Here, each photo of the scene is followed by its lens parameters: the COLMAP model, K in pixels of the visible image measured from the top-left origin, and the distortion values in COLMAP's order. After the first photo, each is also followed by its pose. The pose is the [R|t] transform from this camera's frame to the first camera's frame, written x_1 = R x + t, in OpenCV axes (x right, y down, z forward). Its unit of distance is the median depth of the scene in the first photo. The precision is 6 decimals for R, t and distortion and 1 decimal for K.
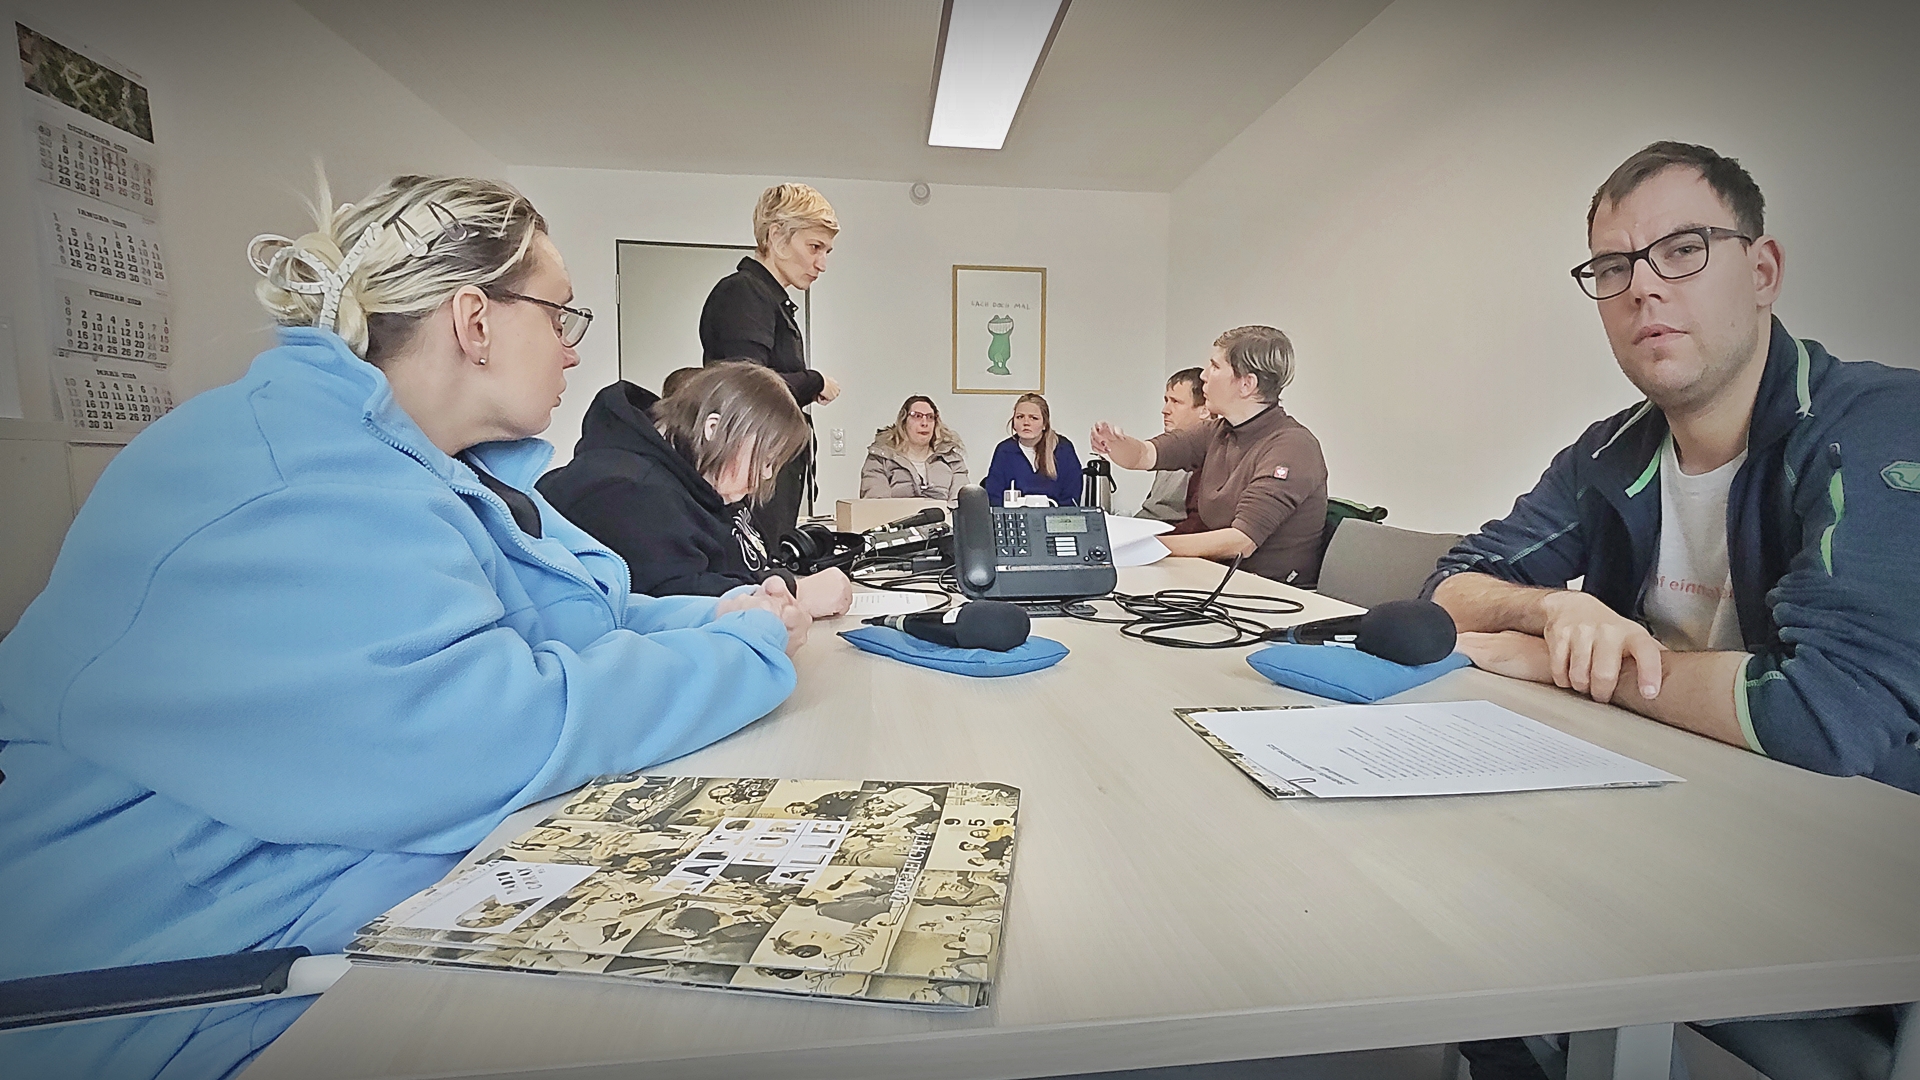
lens RADIAL K [[834.3, 0, 960.0], [0, 834.3, 540.0], [0, 0, 1]] dist [0.001123, 0.000182]
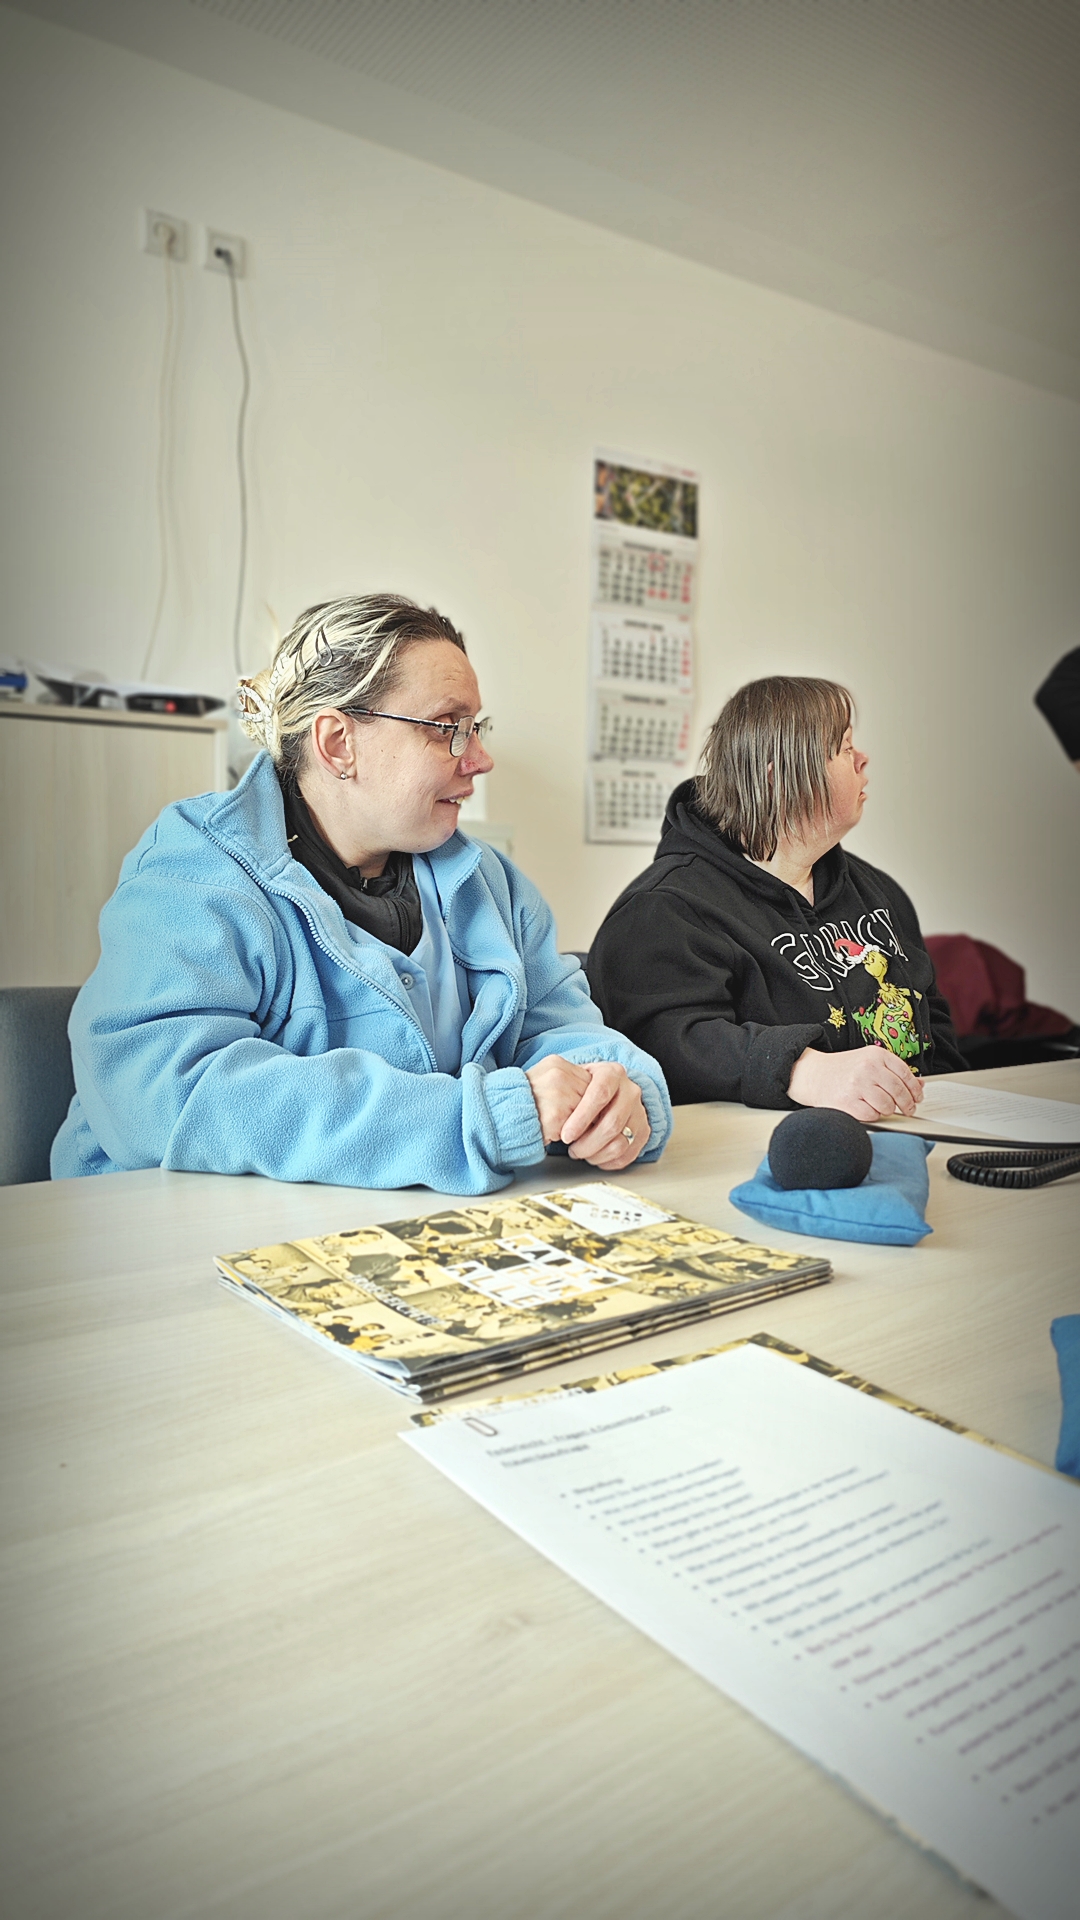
lens RADIAL K [[1259.8, 0, 540.0], [0, 1259.8, 960.0], [0, 0, 1]] dist [0.035877, 0.000489]
pose [[0.480171, 0.087801, -0.872770, 1.166145], [-0.101976, 0.993819, 0.043875, -0.093557], [0.871227, 0.067934, 0.486157, 0.543382]]
